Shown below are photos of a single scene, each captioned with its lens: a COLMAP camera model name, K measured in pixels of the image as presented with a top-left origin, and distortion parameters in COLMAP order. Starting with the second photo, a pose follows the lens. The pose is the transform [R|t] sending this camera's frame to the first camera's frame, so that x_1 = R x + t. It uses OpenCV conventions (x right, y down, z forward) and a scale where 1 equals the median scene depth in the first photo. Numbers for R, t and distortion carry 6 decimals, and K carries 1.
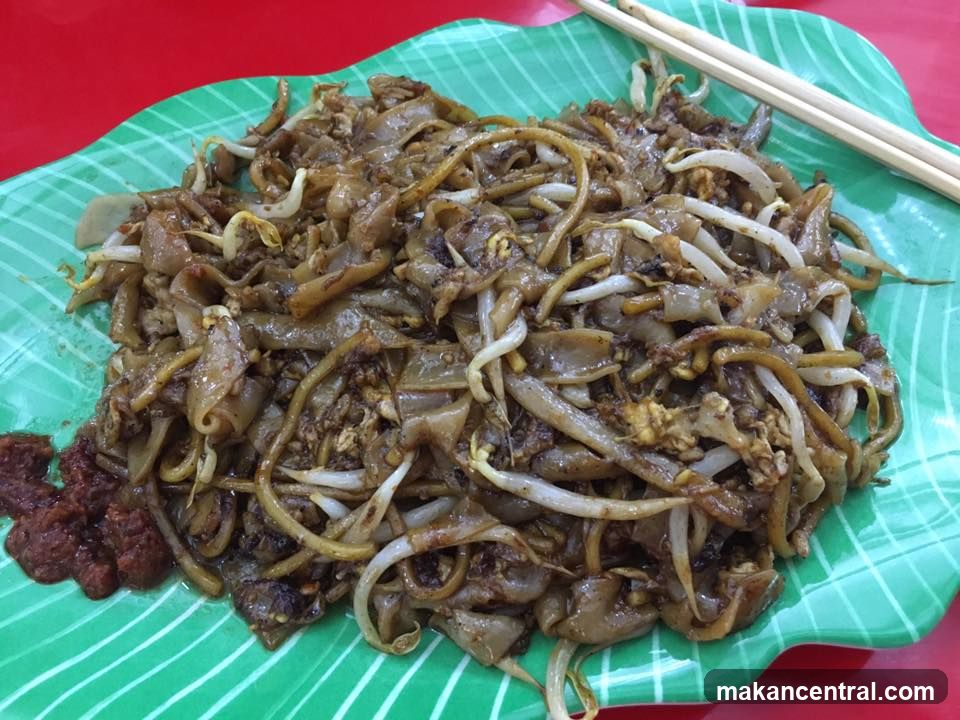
lens RADIAL K [[752.1, 0, 480.0], [0, 752.1, 360.0], [0, 0, 1]] dist [0.004541, -0.001161]
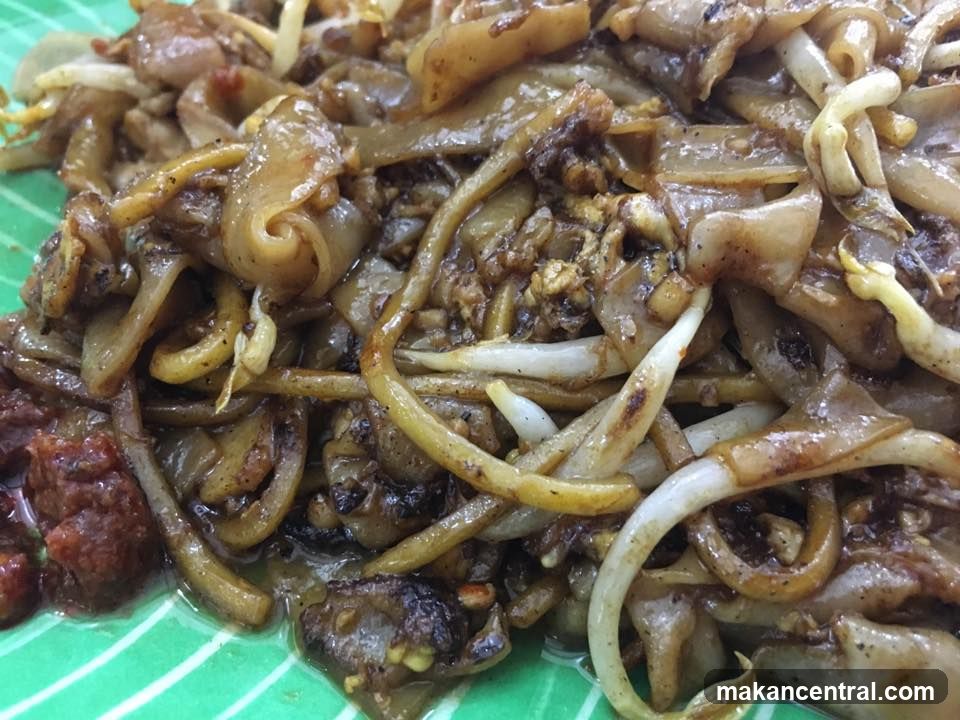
lens RADIAL K [[842.8, 0, 480.0], [0, 842.8, 360.0], [0, 0, 1]] dist [0.081051, -0.224669]
pose [[0.997423, 0.019619, 0.069011, -0.259578], [-0.004464, 0.976992, -0.213228, 0.270944], [-0.071607, 0.212370, 0.974562, 0.463873]]
